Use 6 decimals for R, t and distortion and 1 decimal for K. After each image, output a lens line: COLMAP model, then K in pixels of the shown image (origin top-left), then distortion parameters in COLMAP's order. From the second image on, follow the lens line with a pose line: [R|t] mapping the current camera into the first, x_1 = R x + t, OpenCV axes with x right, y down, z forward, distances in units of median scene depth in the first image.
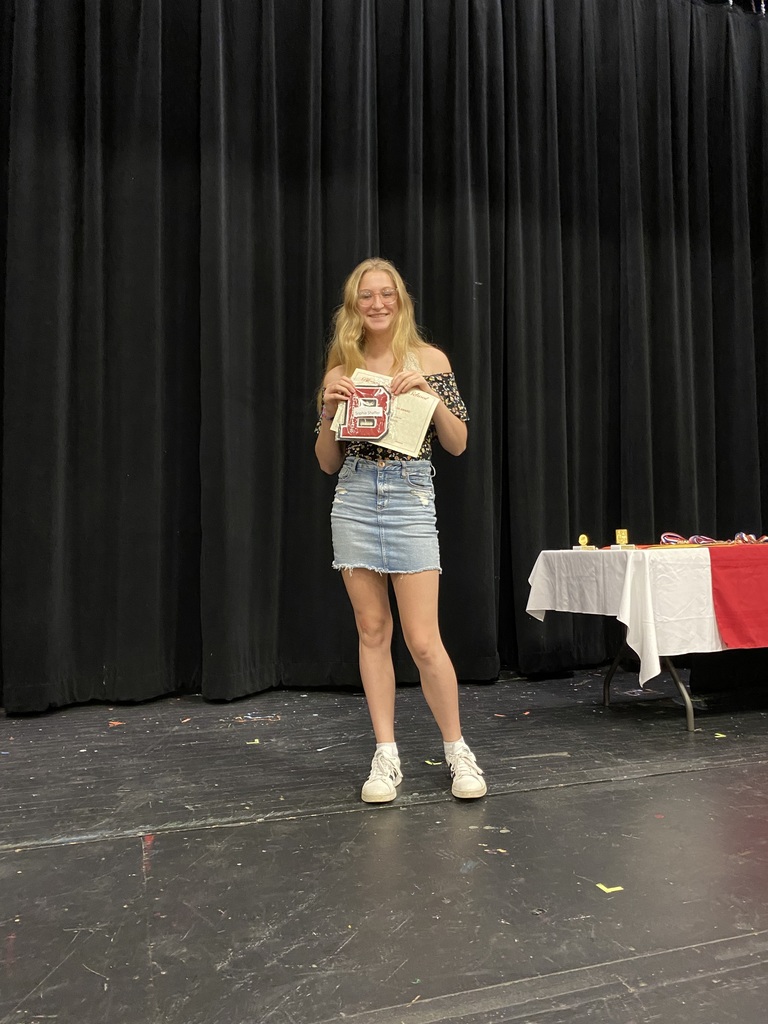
lens RADIAL K [[776.4, 0, 383.9], [0, 776.4, 507.7], [0, 0, 1]] dist [0.007010, 0.002035]
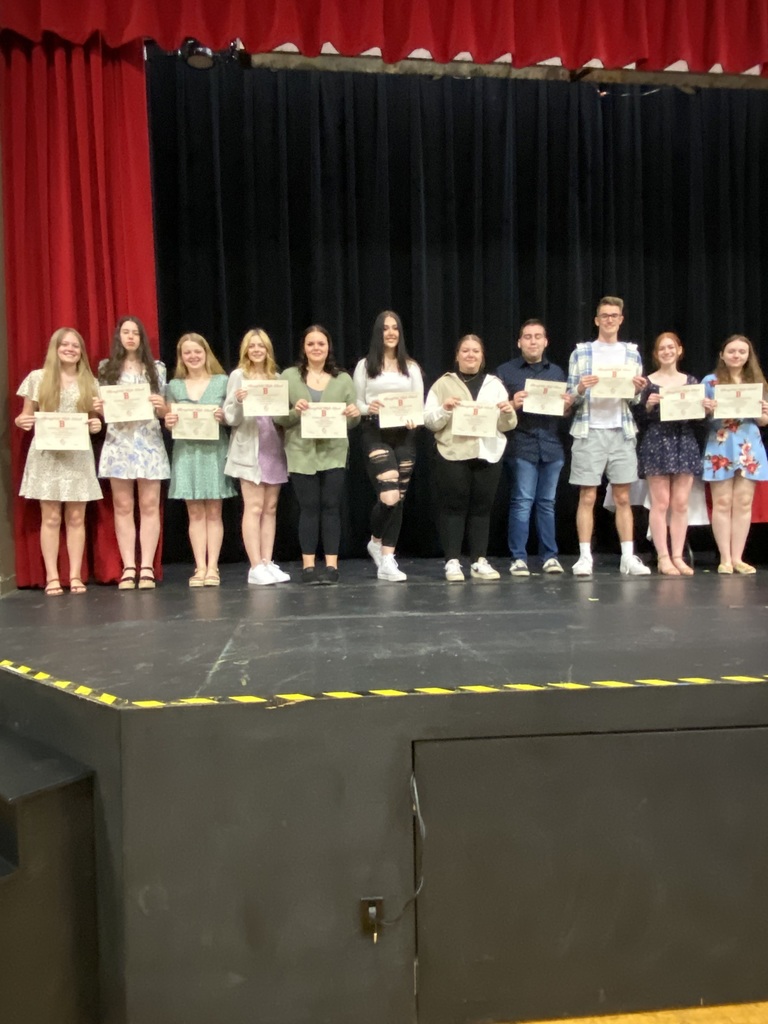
lens RADIAL K [[685.7, 0, 404.4], [0, 685.7, 515.5], [0, 0, 1]] dist [0.061024, -0.052758]
pose [[0.973234, 0.000904, -0.229813, 0.133007], [0.022319, 0.994894, 0.098430, -0.005449], [0.228728, -0.100925, 0.968245, -0.730295]]
